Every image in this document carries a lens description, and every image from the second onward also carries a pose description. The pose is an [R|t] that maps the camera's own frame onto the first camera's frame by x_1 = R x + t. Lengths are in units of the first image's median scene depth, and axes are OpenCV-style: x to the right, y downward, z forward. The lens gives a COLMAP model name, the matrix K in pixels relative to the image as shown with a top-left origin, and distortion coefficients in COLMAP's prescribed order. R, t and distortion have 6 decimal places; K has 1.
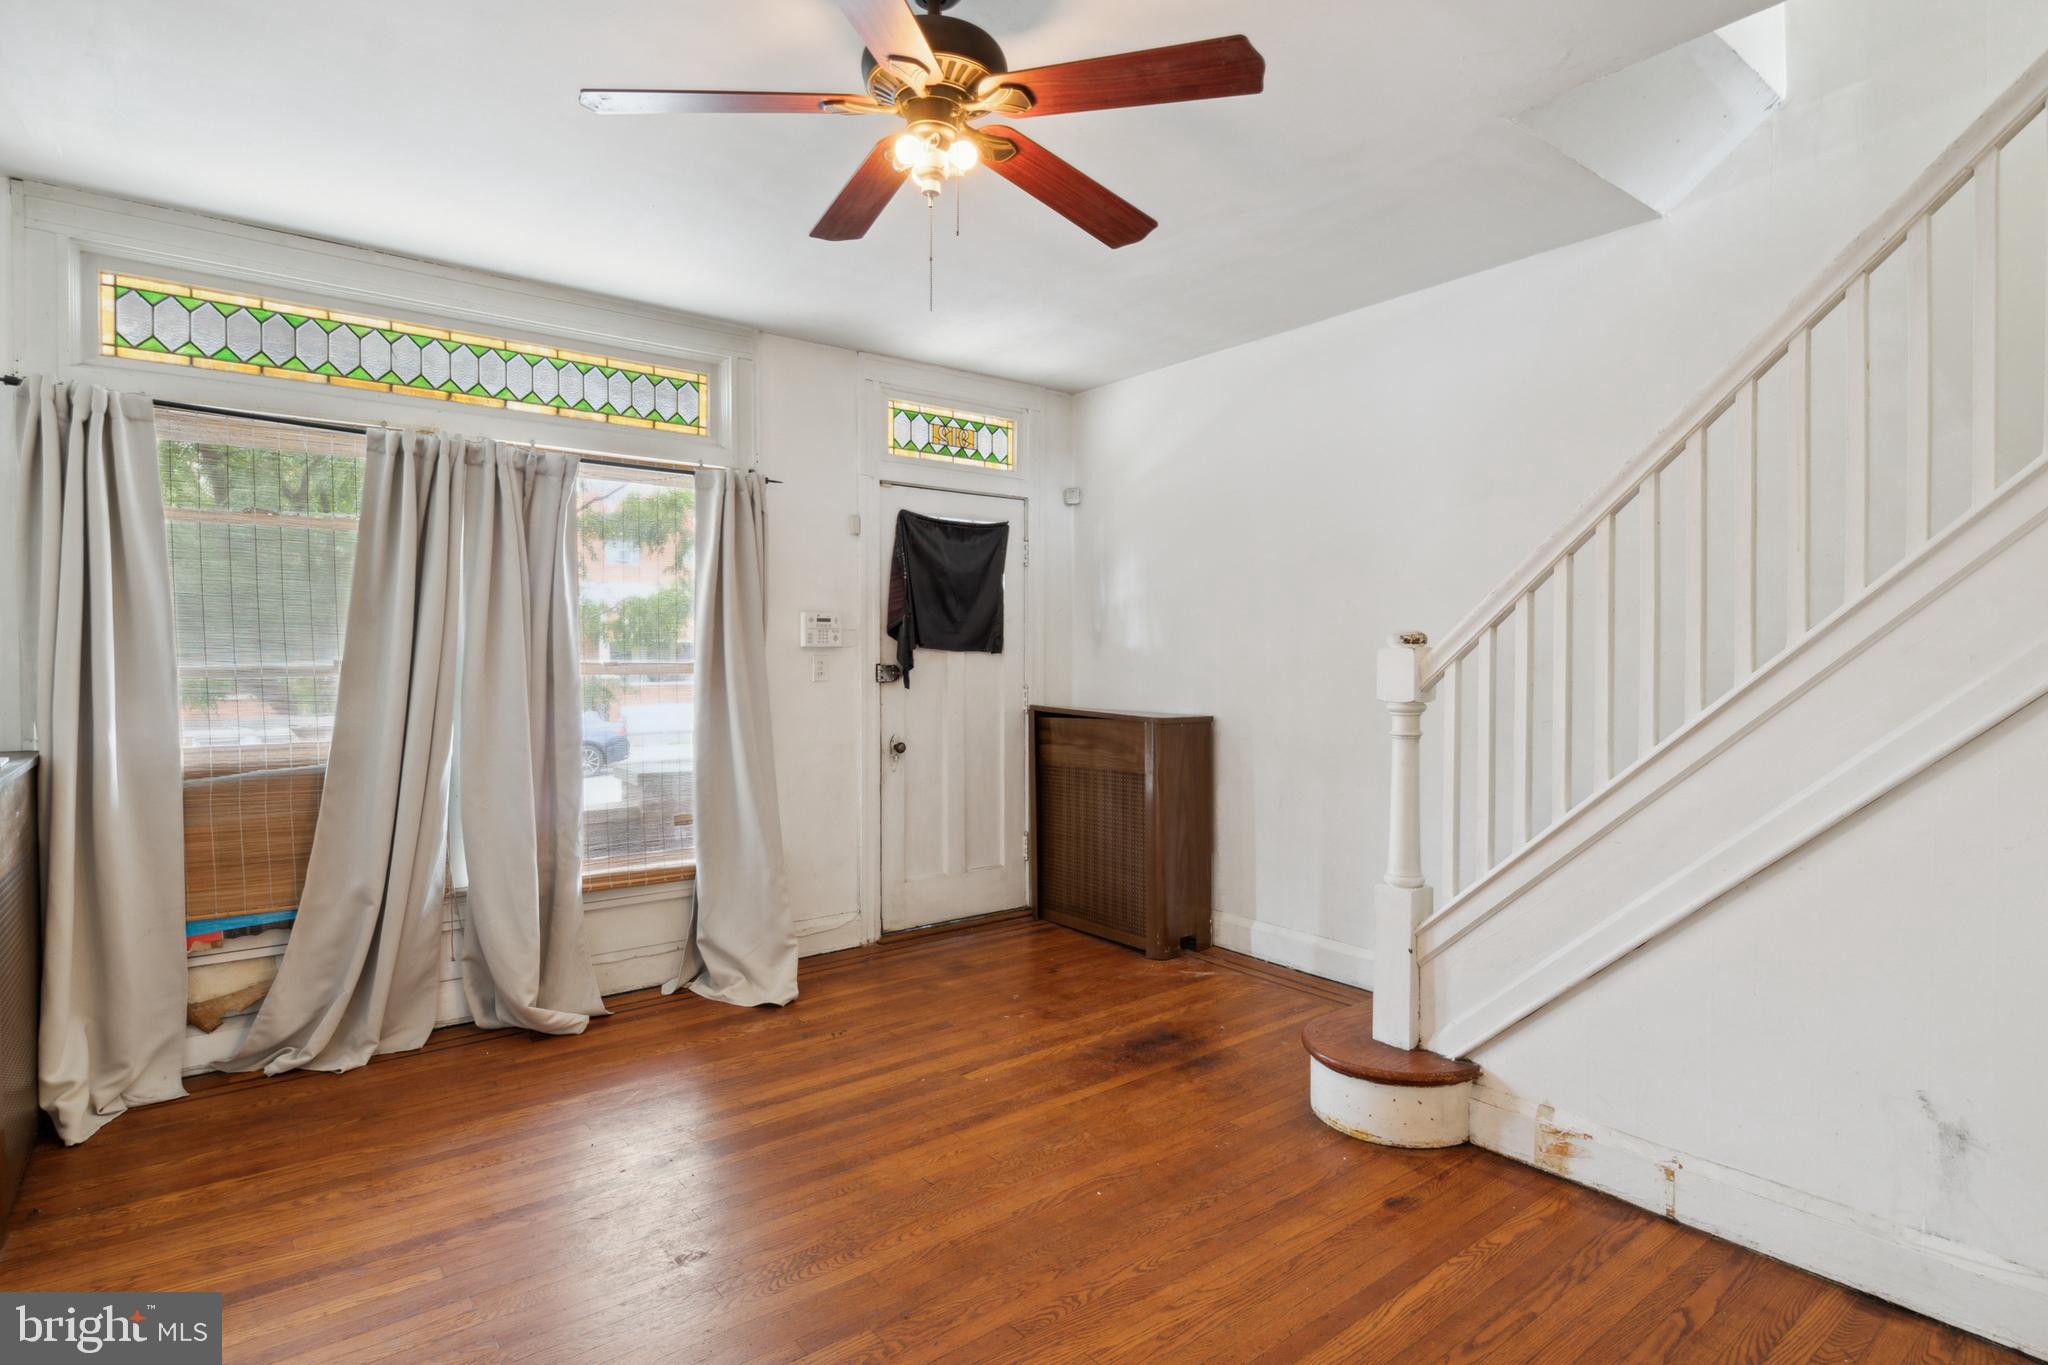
lens RADIAL K [[1041.7, 0, 1046.1], [0, 1041.7, 675.6], [0, 0, 1]] dist [-0.006597, -0.001693]
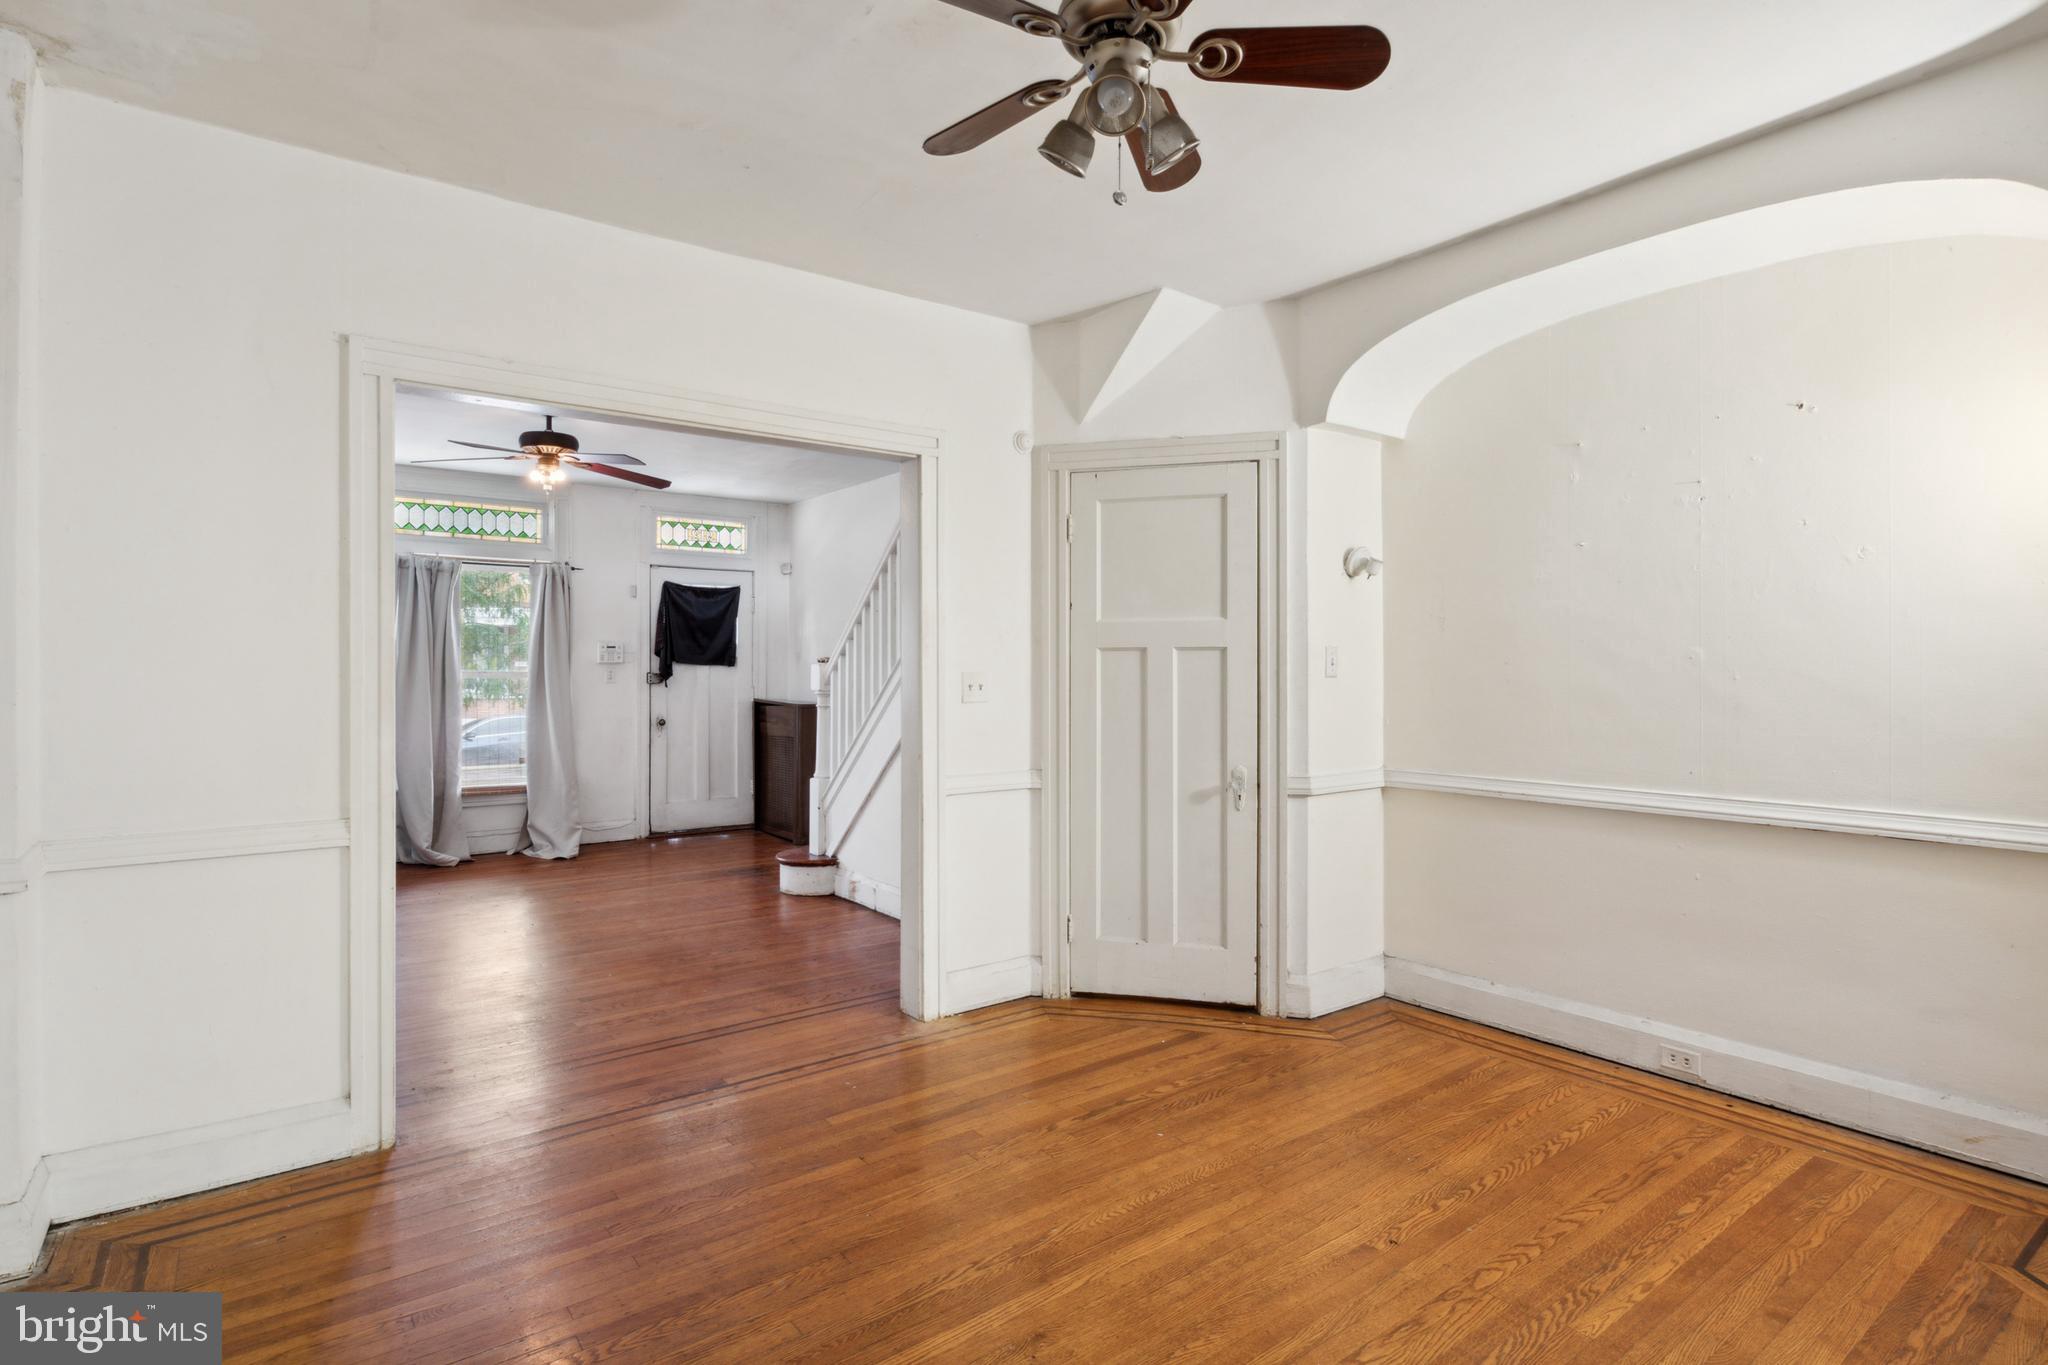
lens RADIAL K [[1041.7, 0, 1016.7], [0, 1041.7, 671.0], [0, 0, 1]] dist [-0.006597, -0.001693]
pose [[0.999085, 0.000026, -0.042761, 0.560242], [-0.000688, 0.999880, -0.015478, 0.012355], [0.042756, 0.015493, 0.998965, -0.730009]]
